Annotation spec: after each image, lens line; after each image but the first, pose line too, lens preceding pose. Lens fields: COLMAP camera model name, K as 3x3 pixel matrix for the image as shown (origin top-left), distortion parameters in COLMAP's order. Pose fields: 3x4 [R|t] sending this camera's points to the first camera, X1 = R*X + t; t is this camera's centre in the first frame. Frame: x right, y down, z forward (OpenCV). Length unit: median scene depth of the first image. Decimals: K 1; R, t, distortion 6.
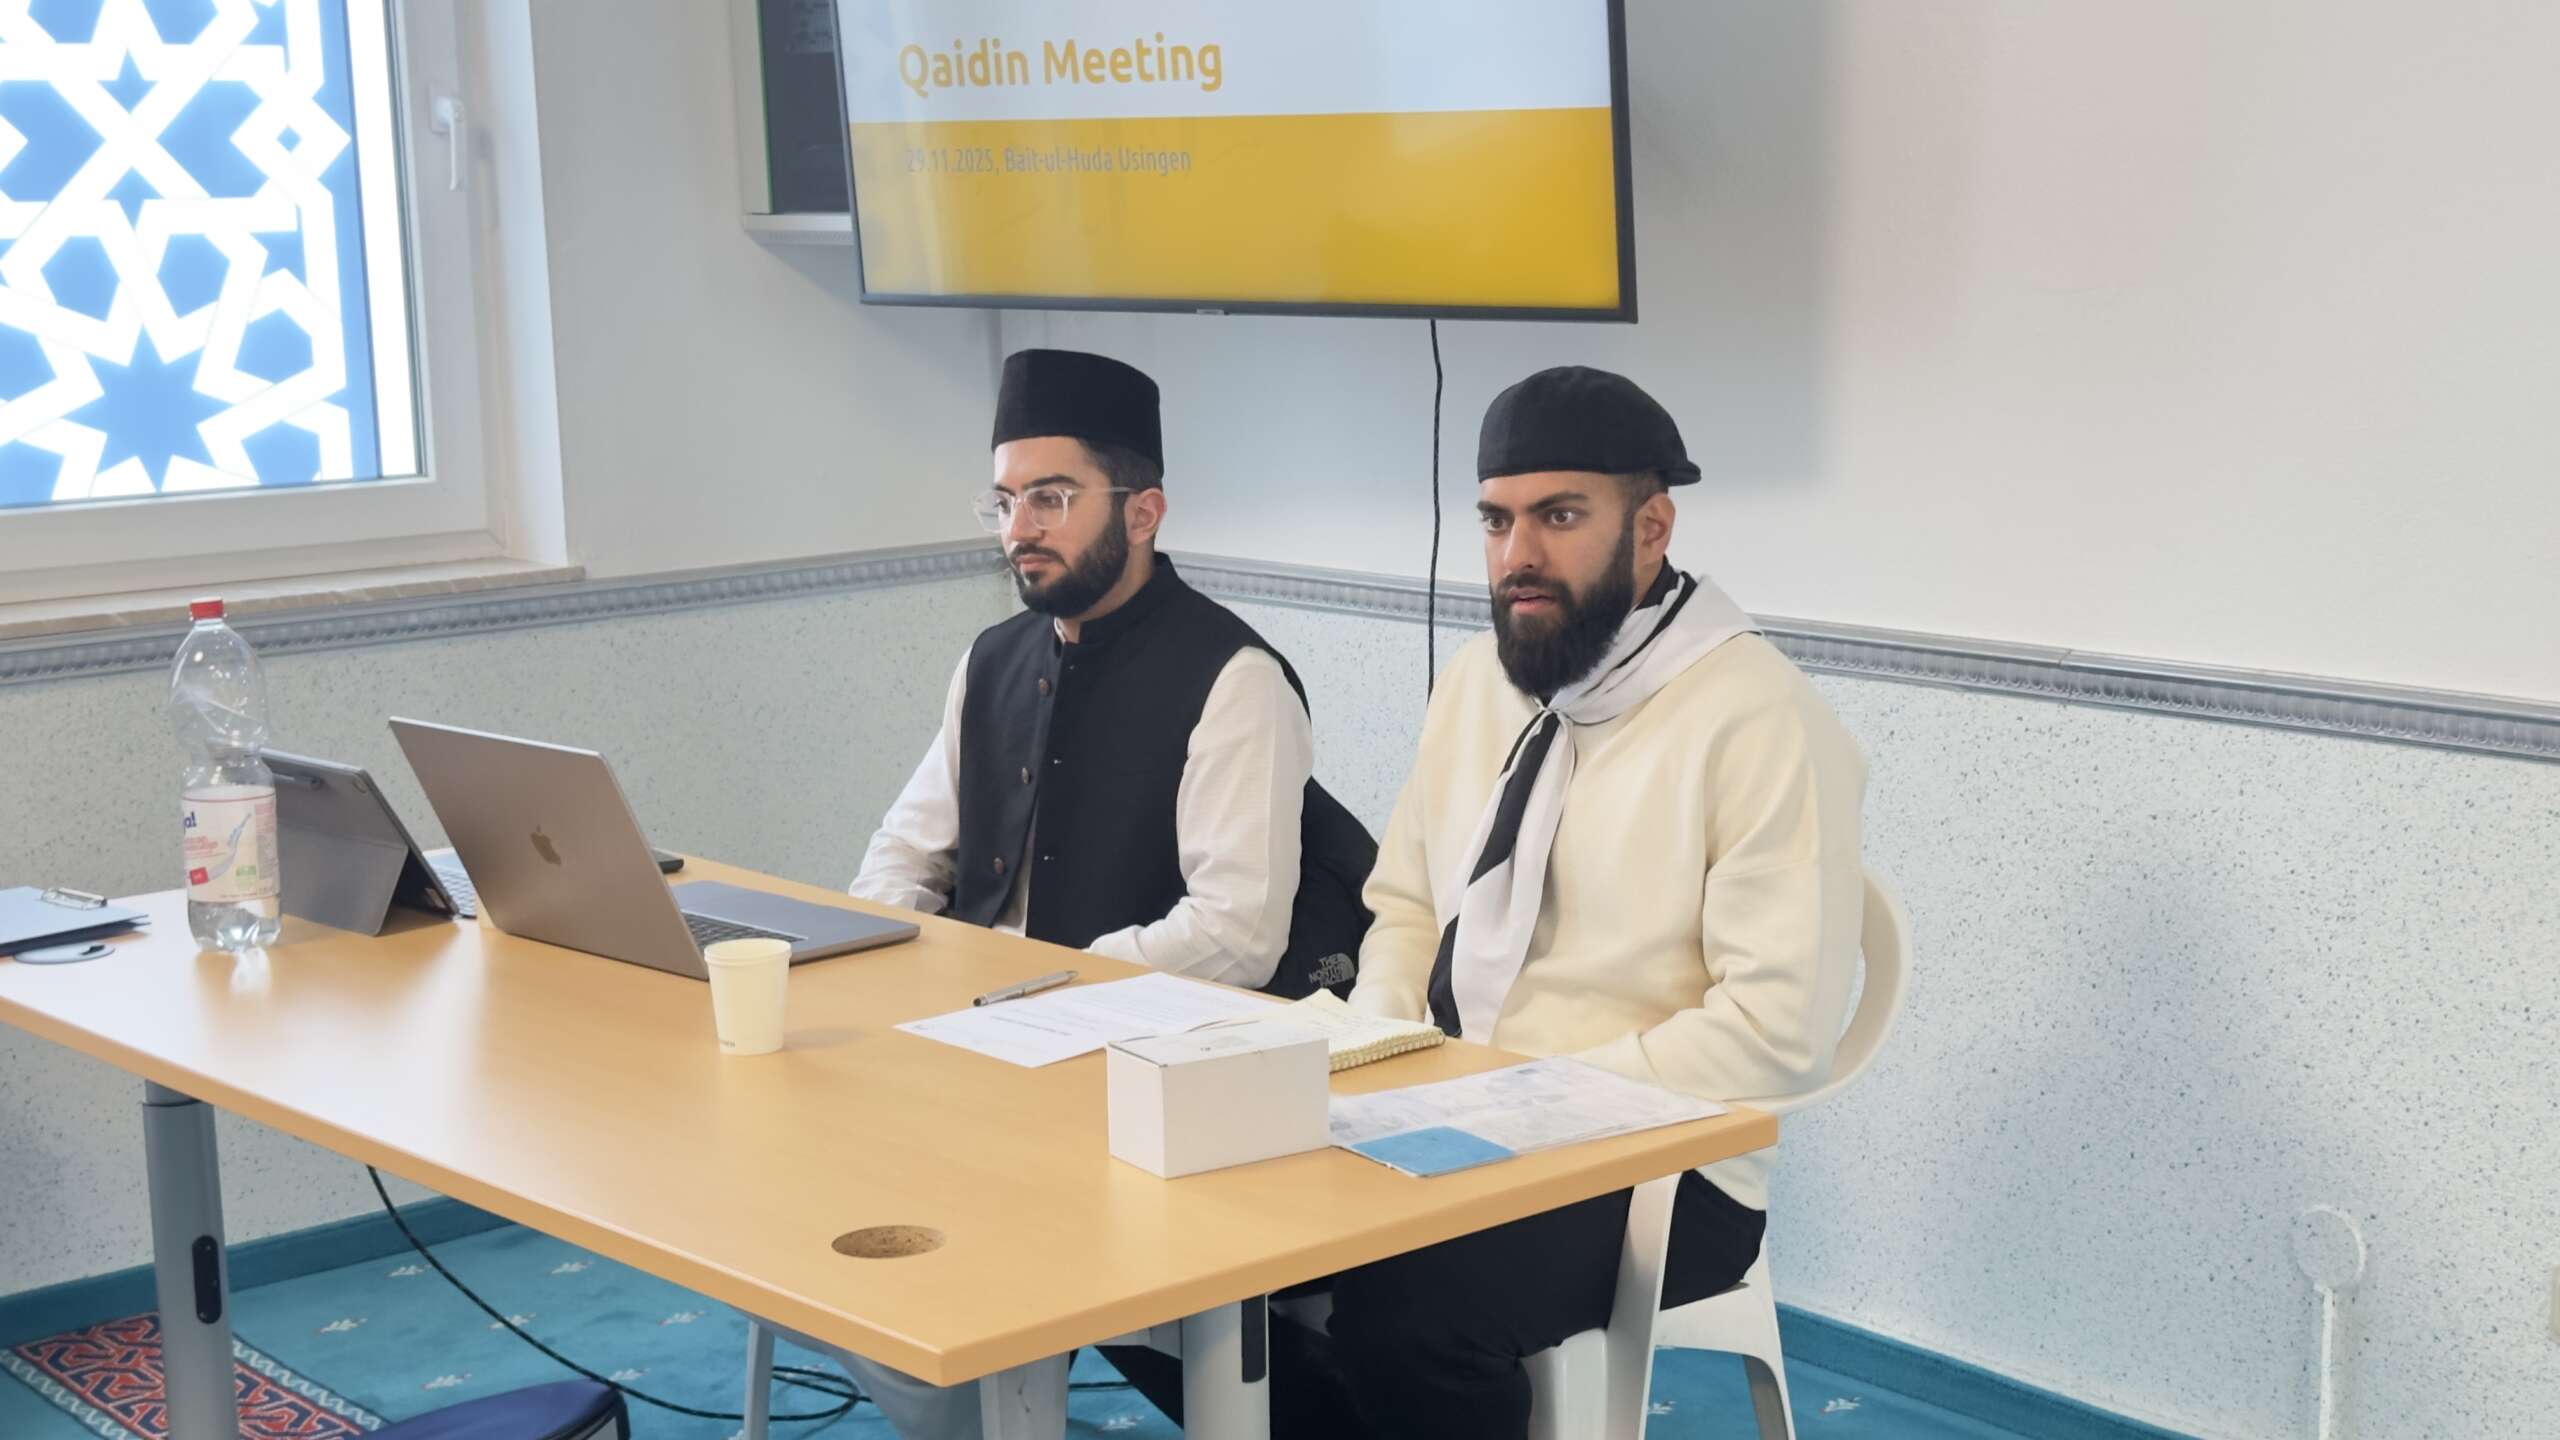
lens RADIAL K [[3629.1, 0, 1315.3], [0, 3629.1, 761.3], [0, 0, 1]] dist [0.137195, 0.000000]
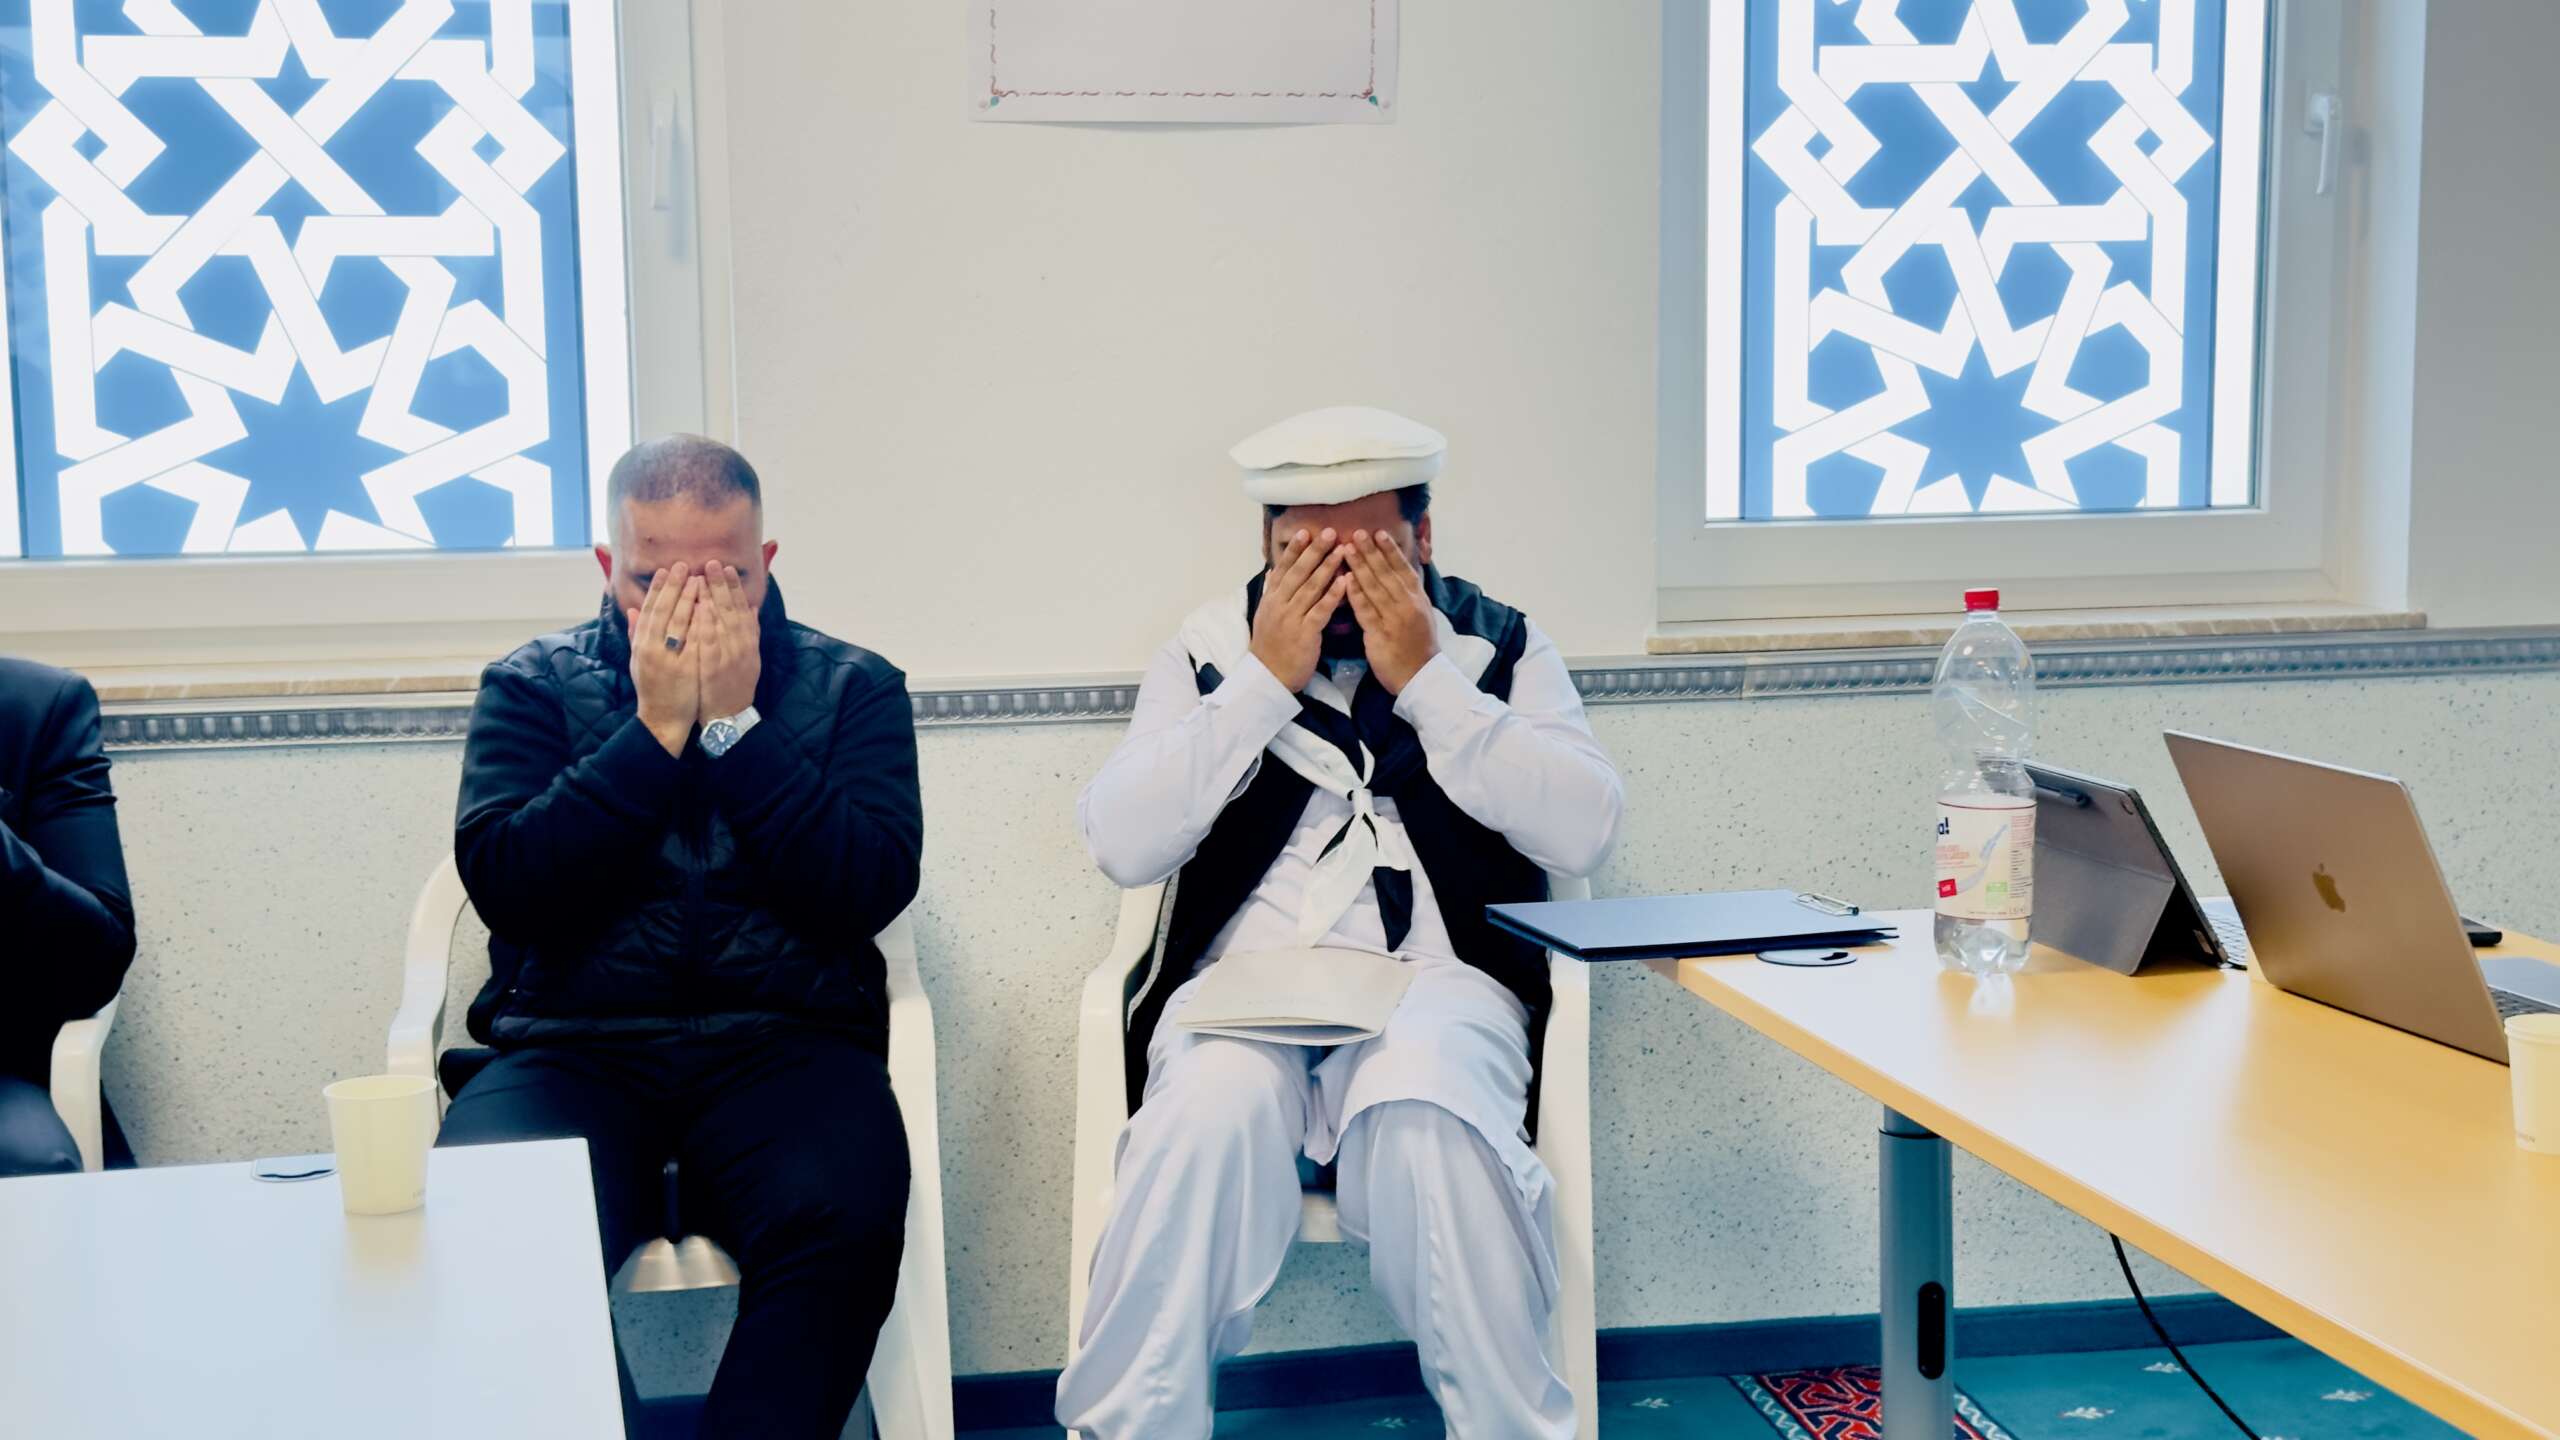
lens RADIAL K [[3629.1, 0, 1301.5], [0, 3629.1, 745.9], [0, 0, 1]] dist [0.137195, 0.000000]
pose [[0.873404, 0.072895, -0.481510, -0.006691], [-0.090442, 0.995813, -0.013298, 0.018934], [0.478524, 0.055163, 0.876340, 0.101020]]
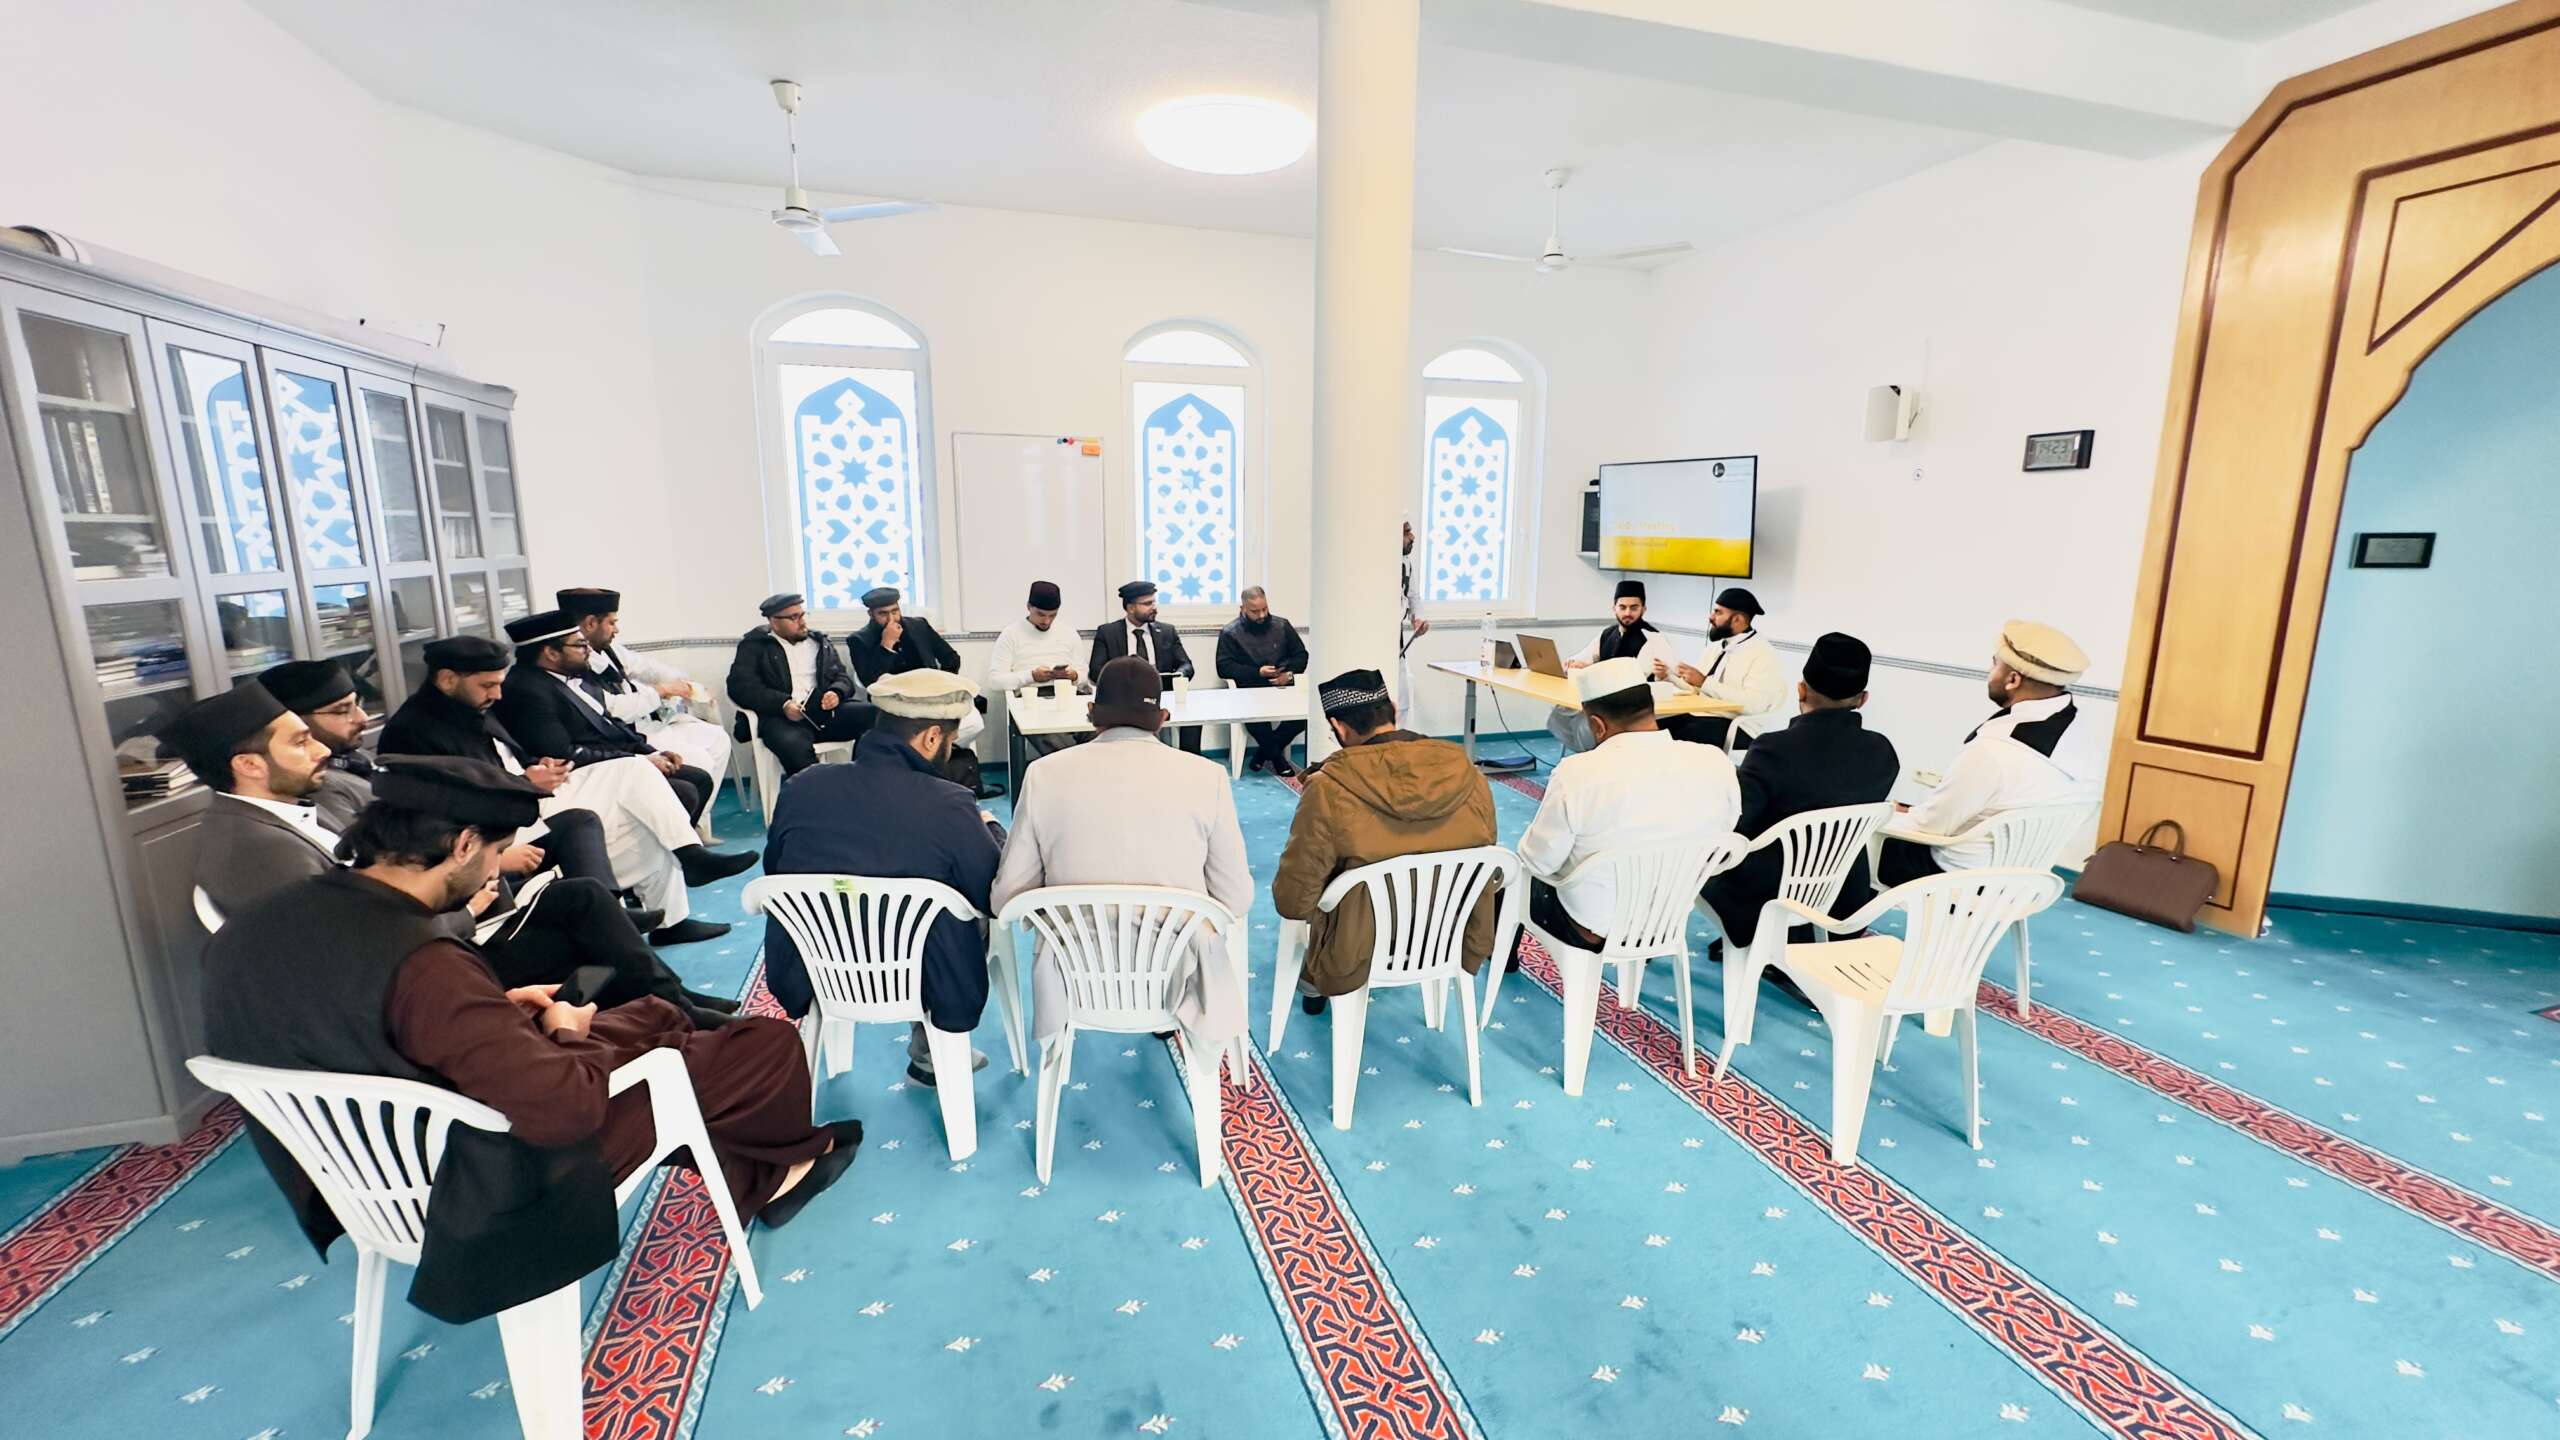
lens RADIAL K [[1039.4, 0, 1273.8], [0, 1039.4, 727.4], [0, 0, 1]] dist [0.000134, -0.000008]
pose [[0.917934, 0.104374, -0.382757, 0.048814], [-0.094558, 0.994528, 0.044425, 0.089376], [0.385300, -0.004587, 0.922780, -0.642292]]
